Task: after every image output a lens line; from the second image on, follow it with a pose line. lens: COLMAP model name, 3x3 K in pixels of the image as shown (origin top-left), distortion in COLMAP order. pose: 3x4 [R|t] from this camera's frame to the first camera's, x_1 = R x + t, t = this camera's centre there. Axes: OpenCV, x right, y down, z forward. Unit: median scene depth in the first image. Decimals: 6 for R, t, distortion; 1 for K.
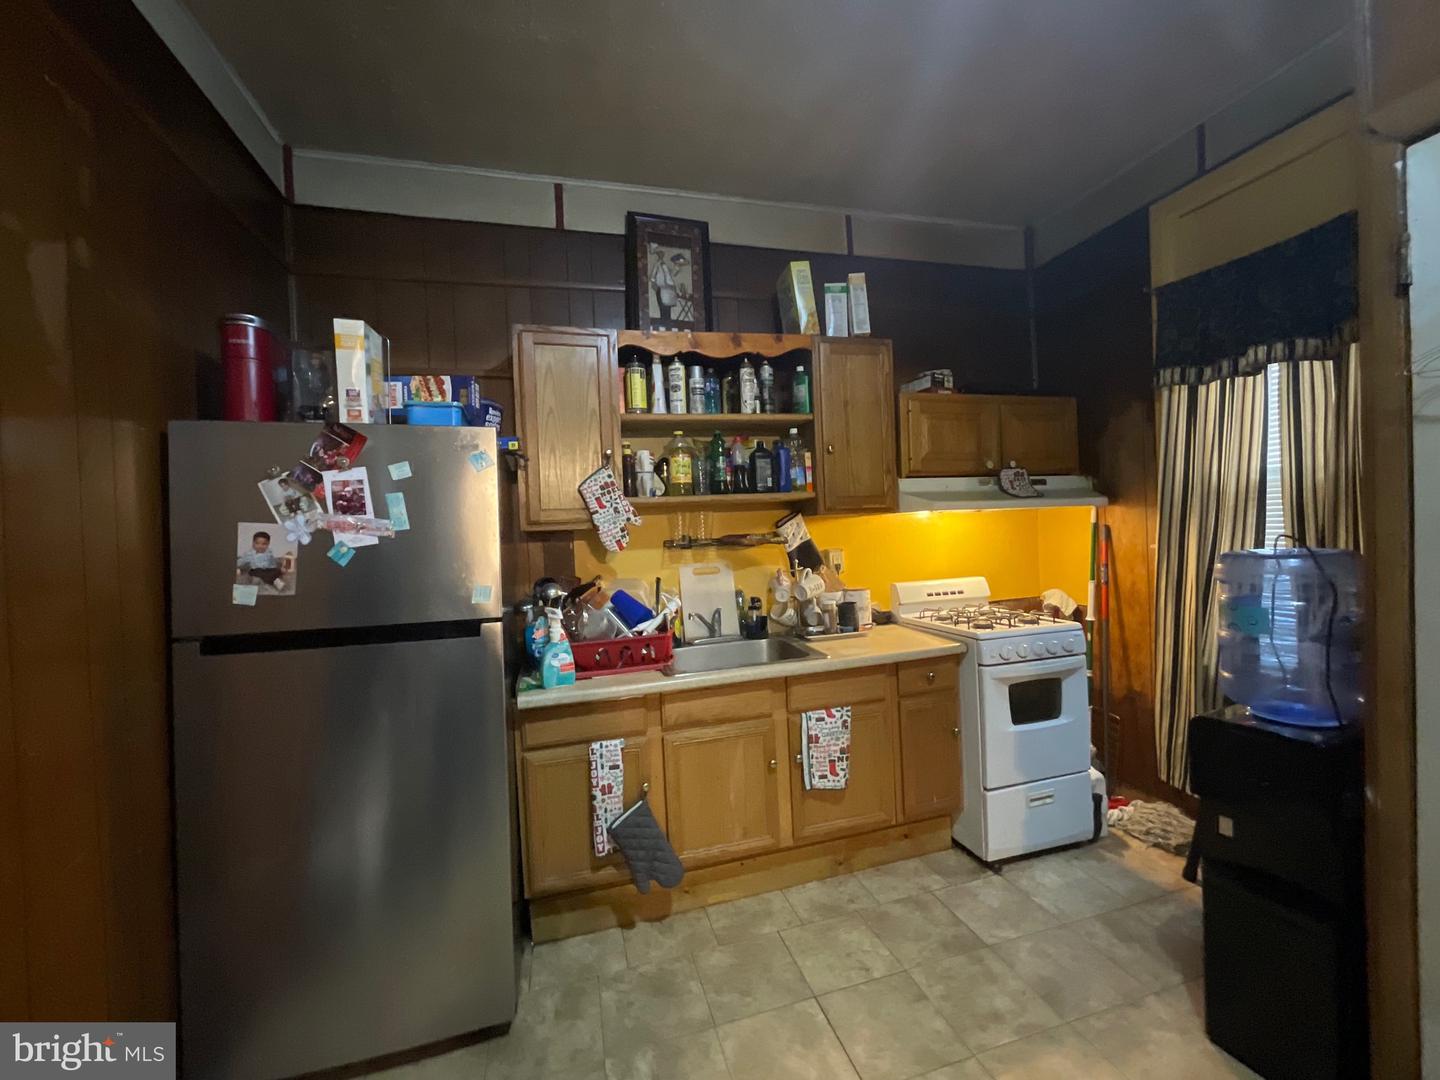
lens RADIAL K [[574.0, 0, 720.4], [0, 574.0, 538.5], [0, 0, 1]] dist [-0.000258, 0.001345]
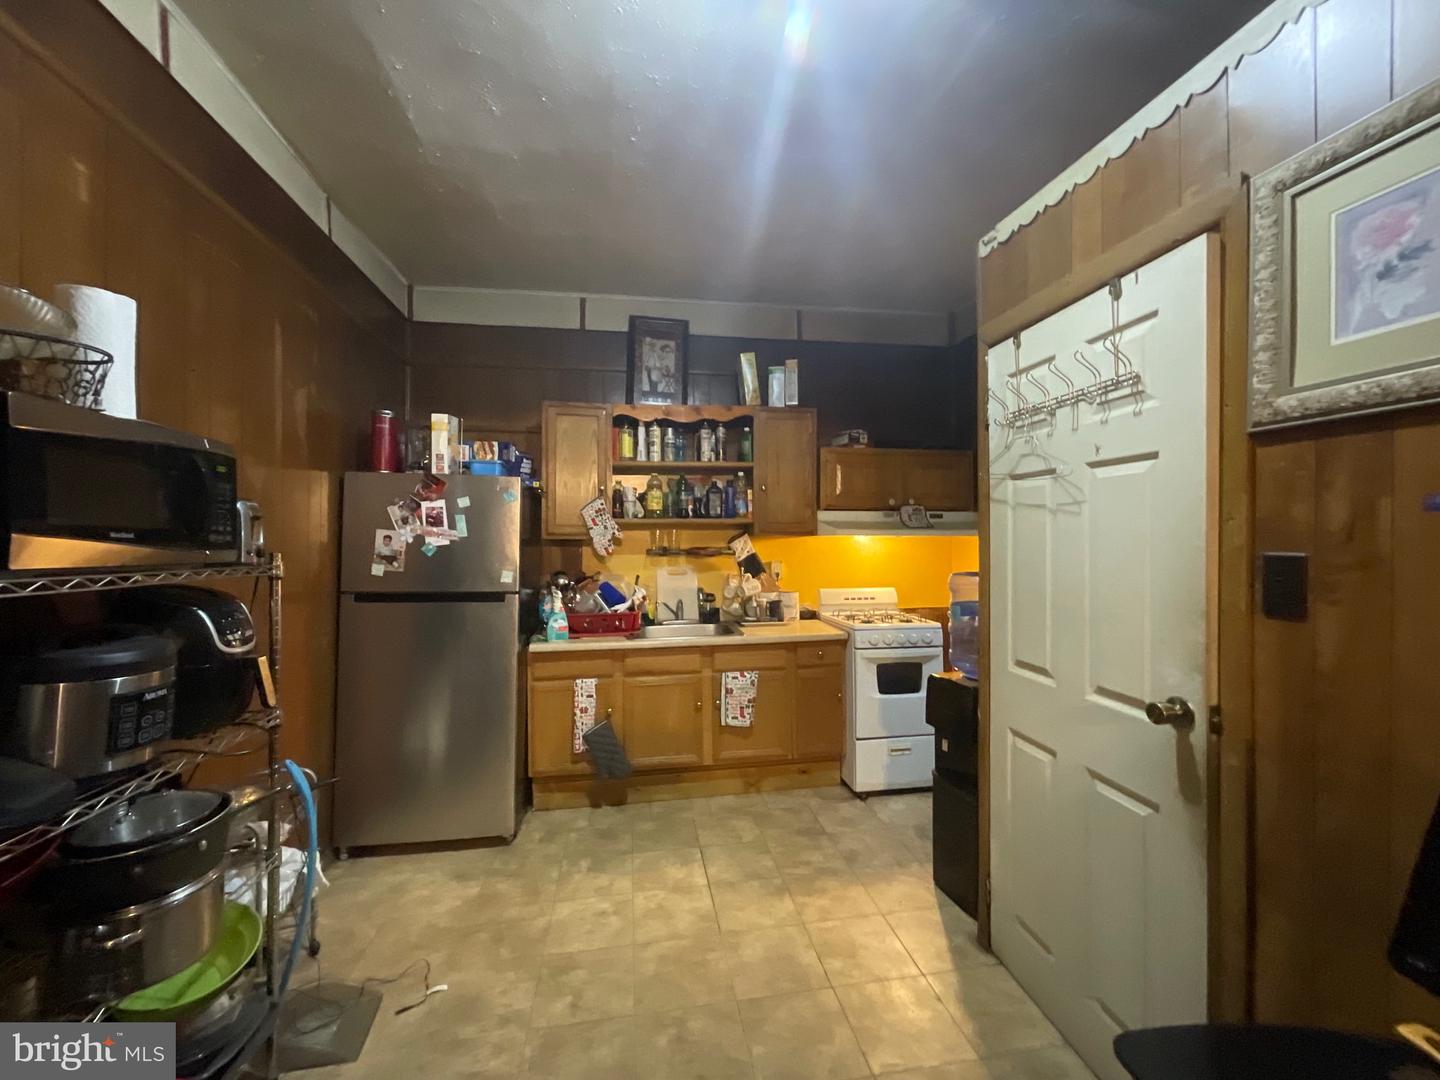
lens RADIAL K [[574.0, 0, 722.4], [0, 574.0, 538.4], [0, 0, 1]] dist [-0.000258, 0.001345]
pose [[0.992646, 0.039315, -0.114495, 0.285781], [-0.041333, 0.999028, -0.015300, -0.010745], [0.113782, 0.019920, 0.993306, -0.427236]]
